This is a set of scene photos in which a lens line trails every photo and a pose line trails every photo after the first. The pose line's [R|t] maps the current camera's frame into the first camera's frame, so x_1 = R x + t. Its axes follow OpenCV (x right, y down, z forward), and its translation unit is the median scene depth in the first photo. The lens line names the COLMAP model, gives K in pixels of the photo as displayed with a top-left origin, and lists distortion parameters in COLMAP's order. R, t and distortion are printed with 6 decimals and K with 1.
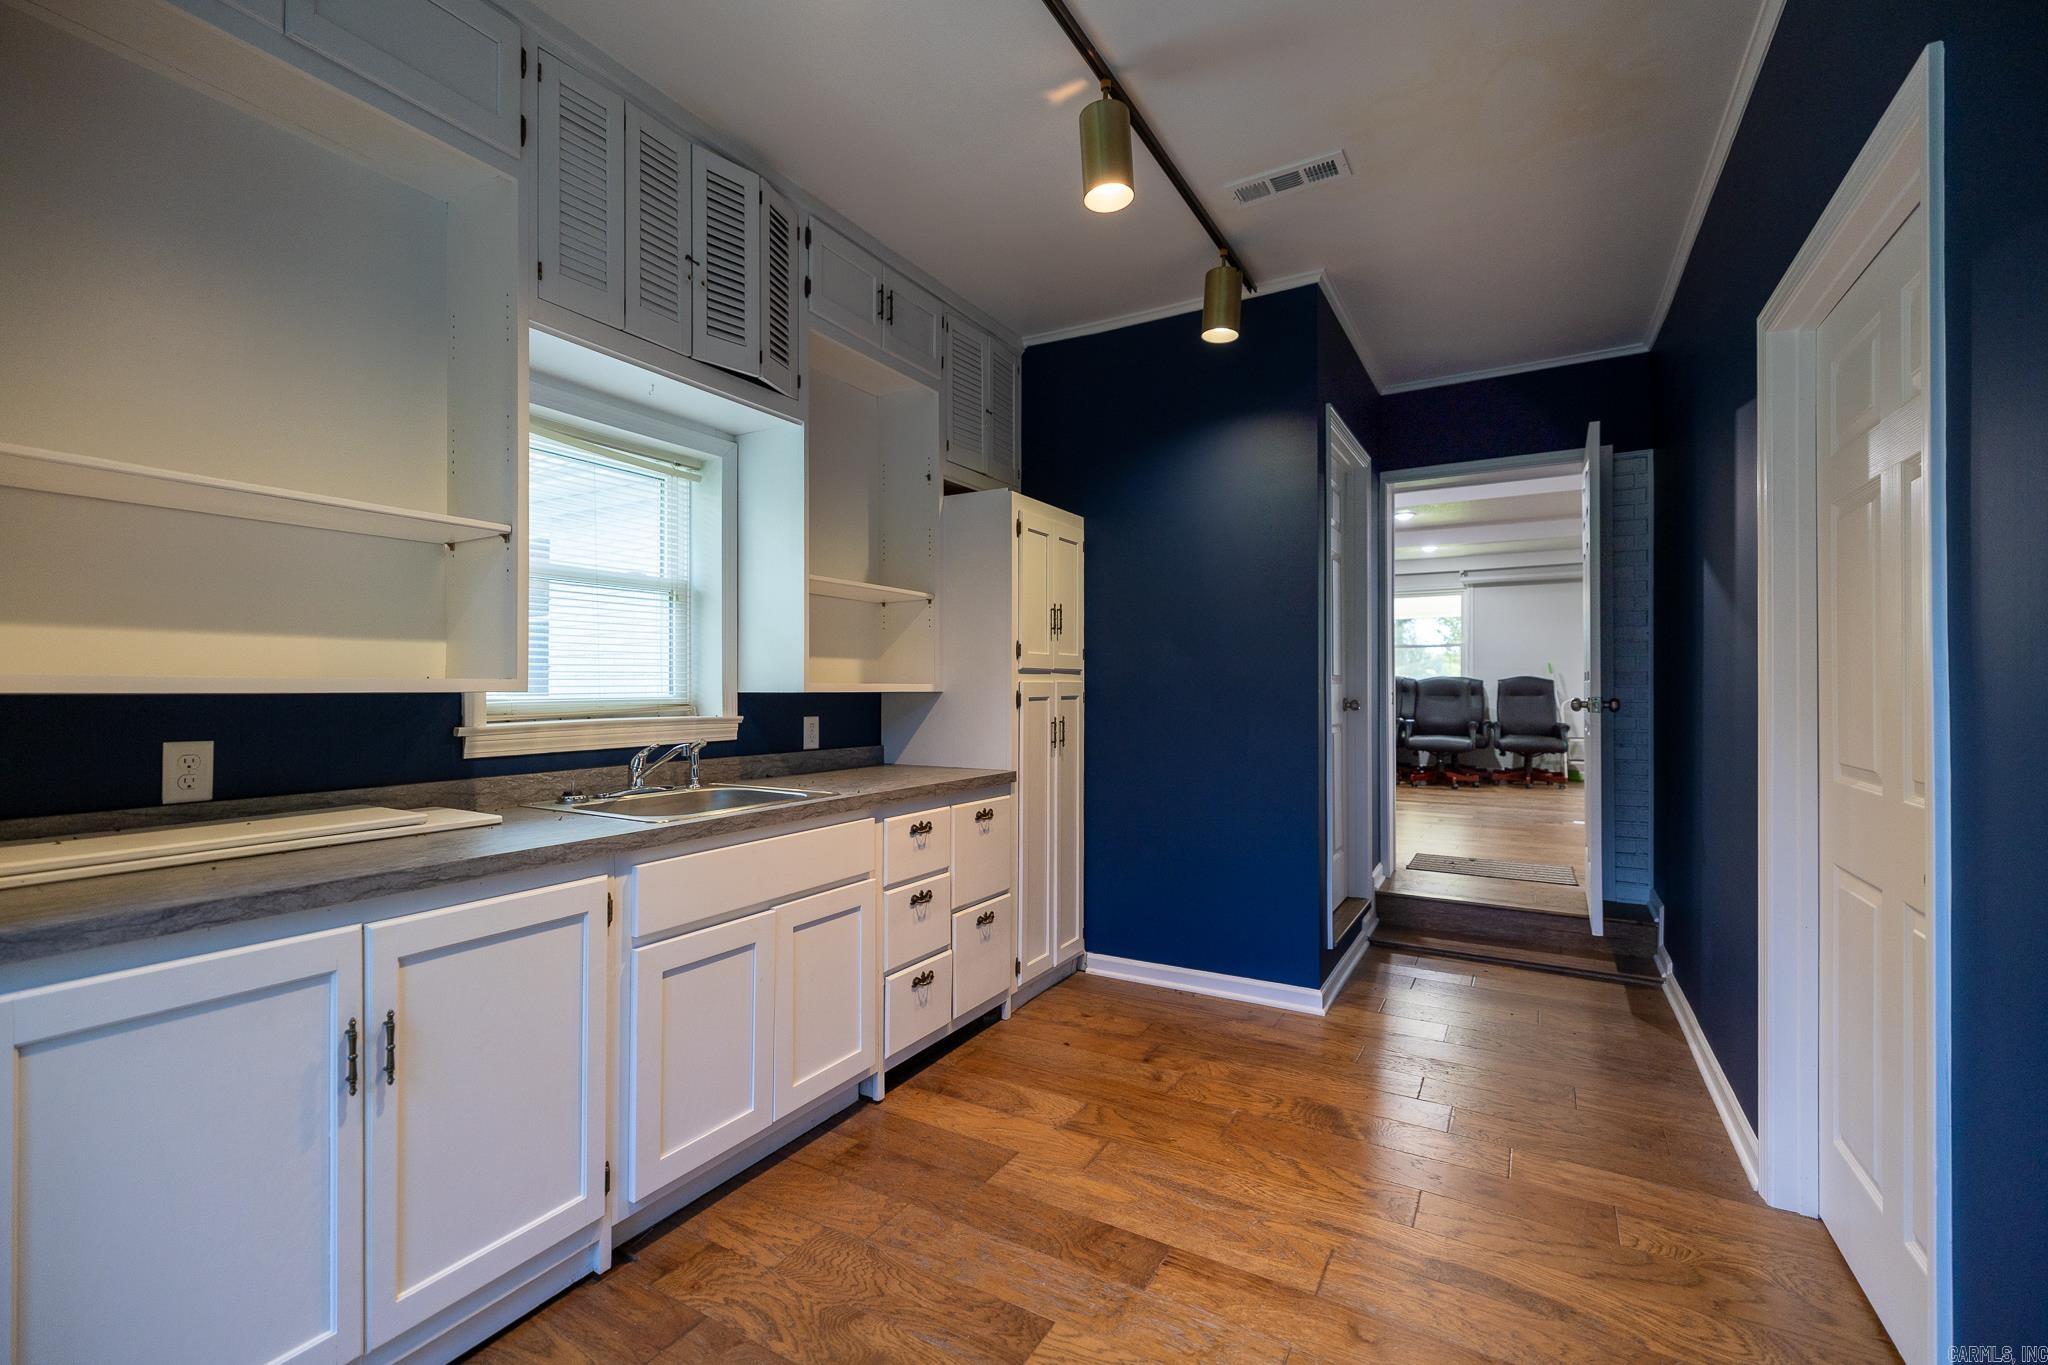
lens RADIAL K [[866.6, 0, 1022.2], [0, 866.6, 682.0], [0, 0, 1]] dist [0.004259, -0.000308]
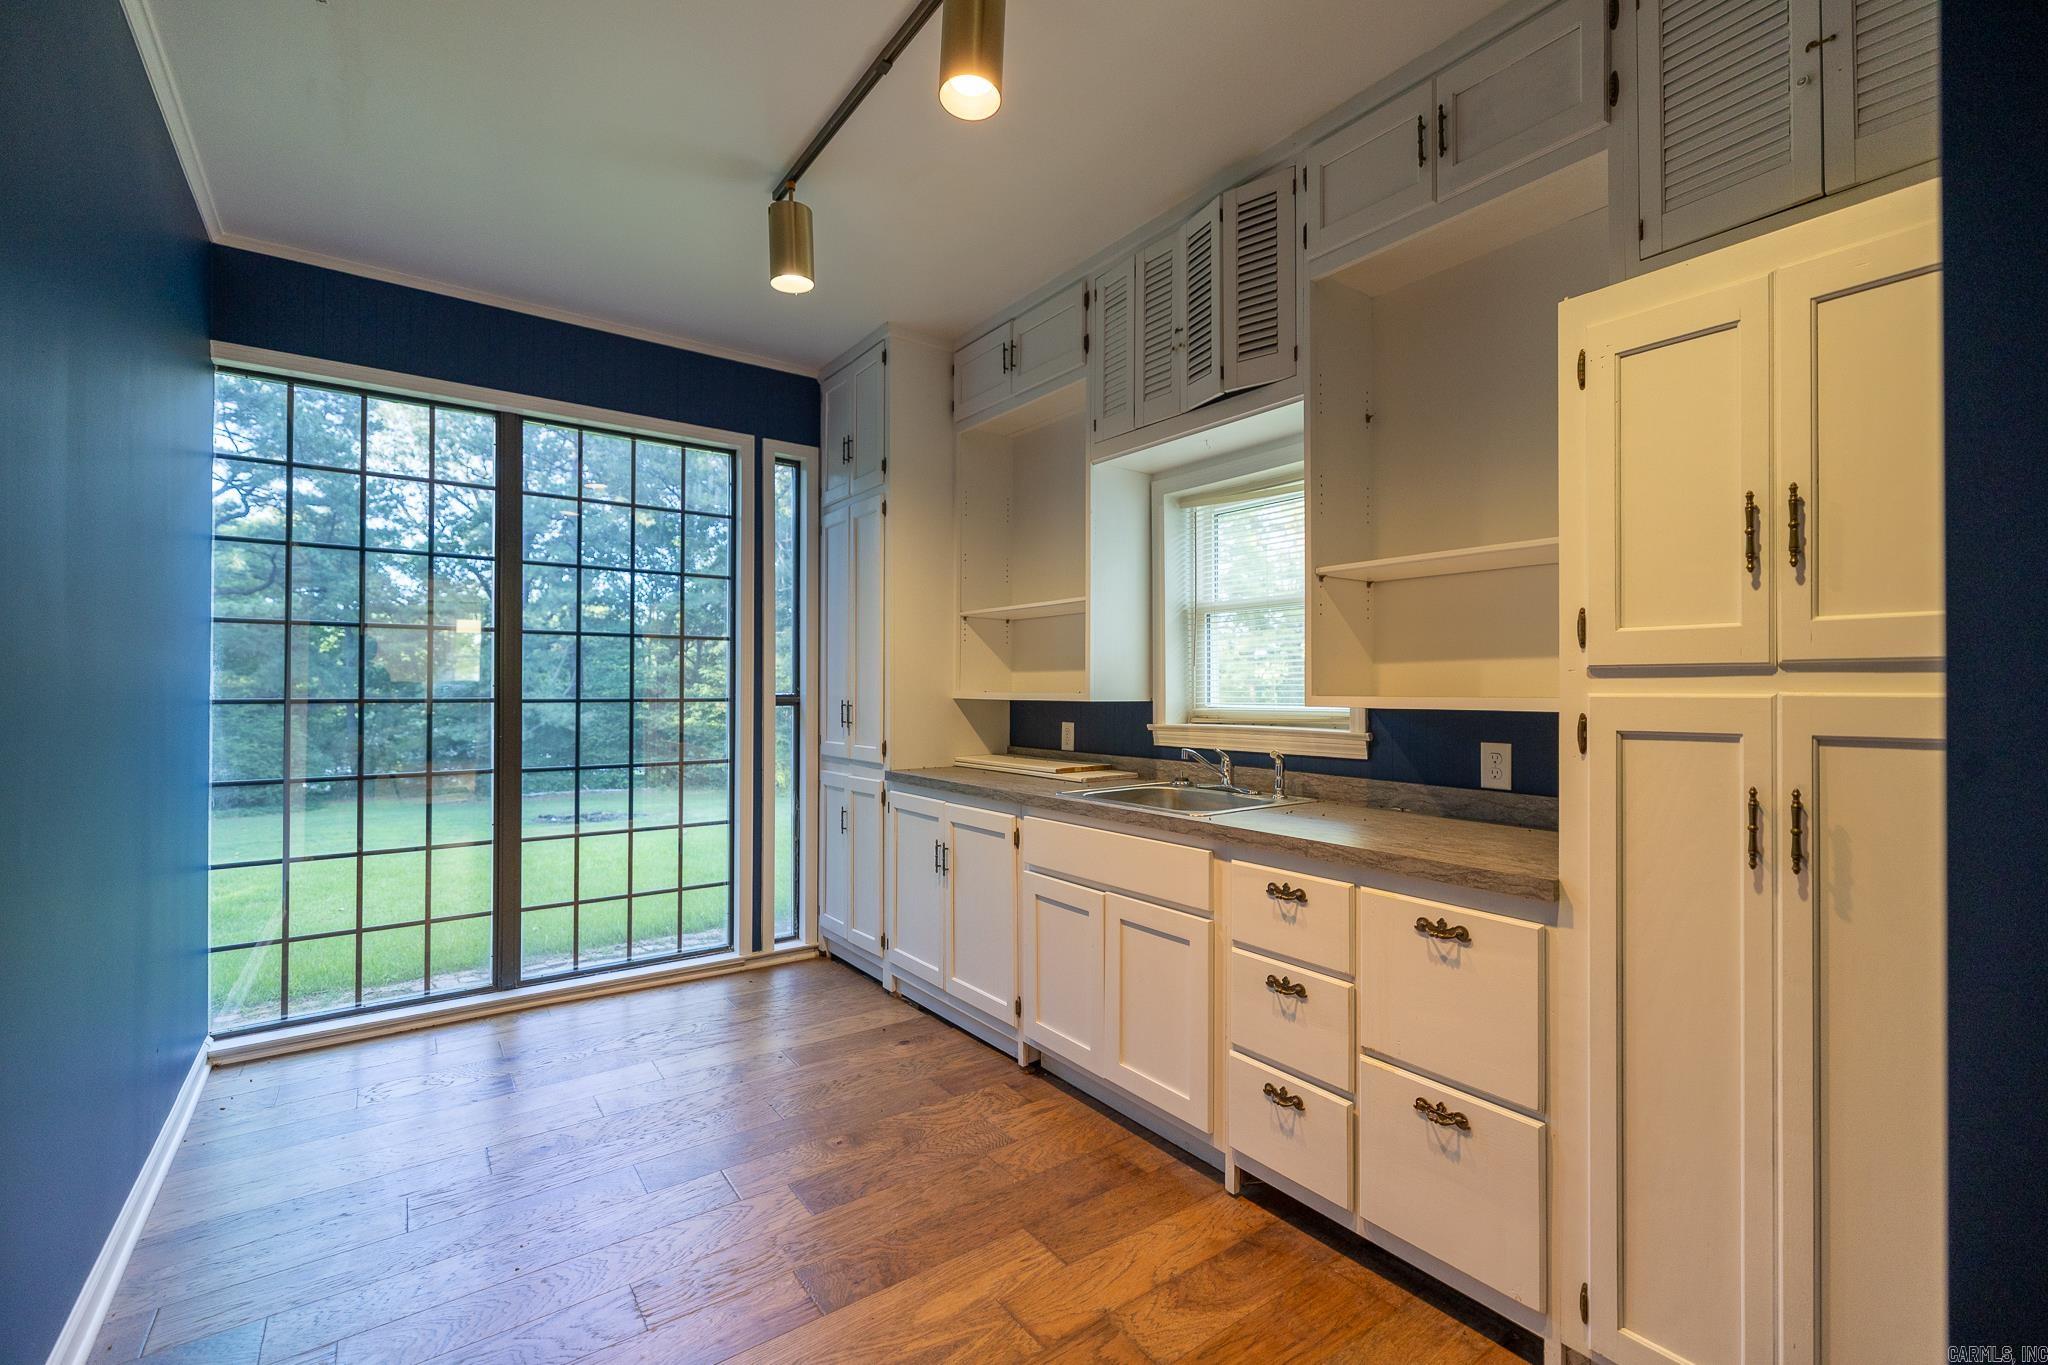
lens RADIAL K [[871.4, 0, 1034.0], [0, 871.4, 680.9], [0, 0, 1]] dist [0.001528, -0.000014]
pose [[-0.385767, -0.010252, -0.922539, 0.729566], [0.004338, 0.999907, -0.012925, -0.003997], [0.922586, -0.008988, -0.385686, 1.212164]]
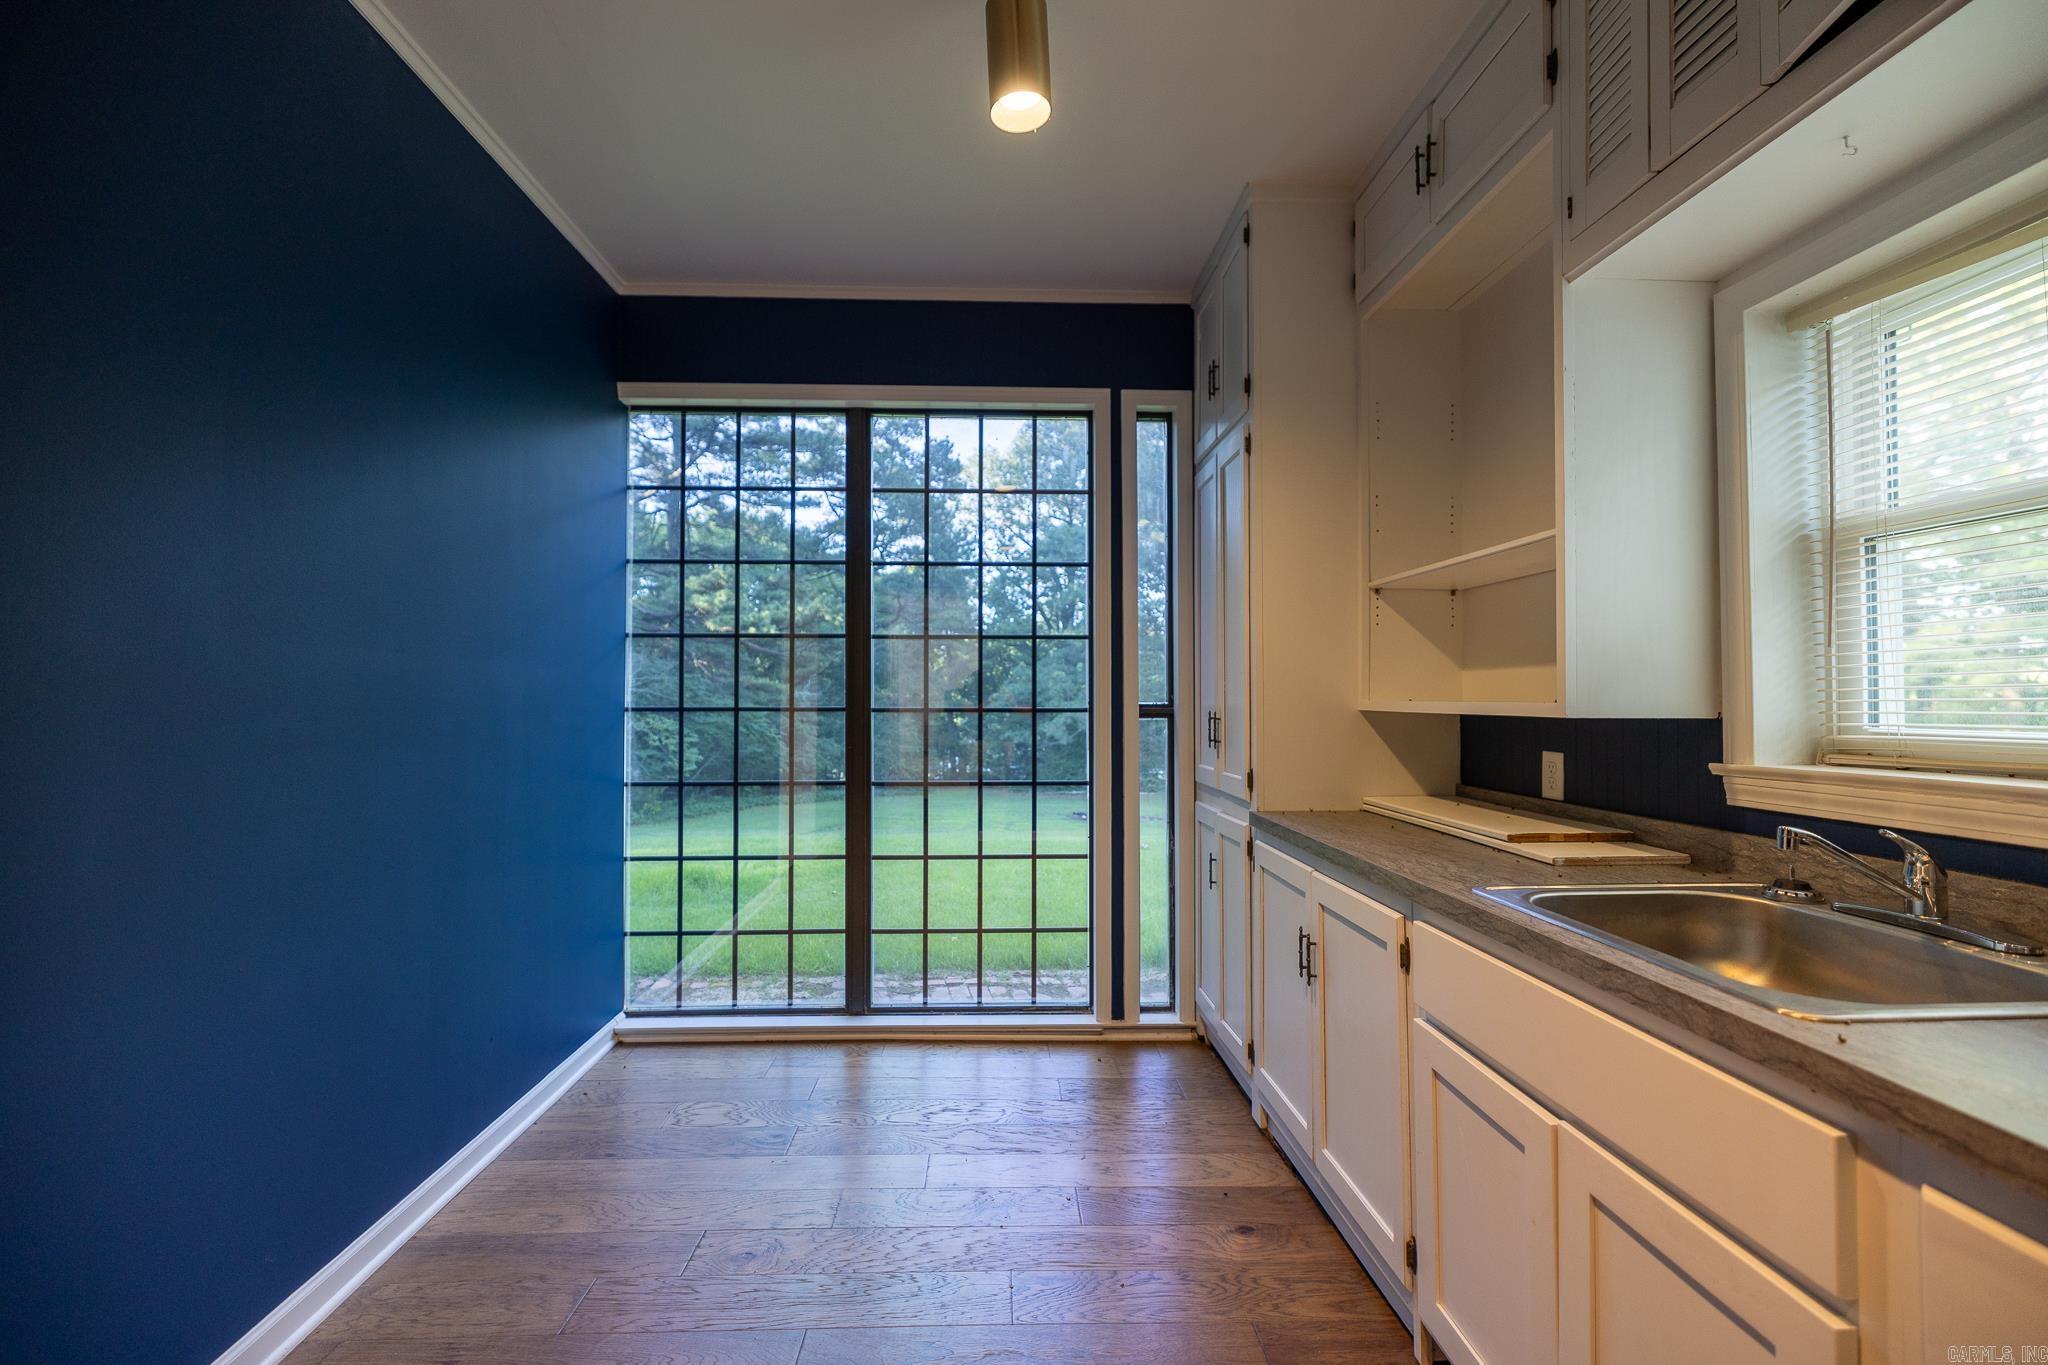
lens RADIAL K [[866.6, 0, 1022.2], [0, 866.6, 682.0], [0, 0, 1]] dist [0.004259, -0.000308]
pose [[-0.842492, -0.011420, -0.538587, 0.263685], [0.002555, 0.999679, -0.025195, -0.002348], [0.538702, -0.022603, -0.842193, 1.144791]]
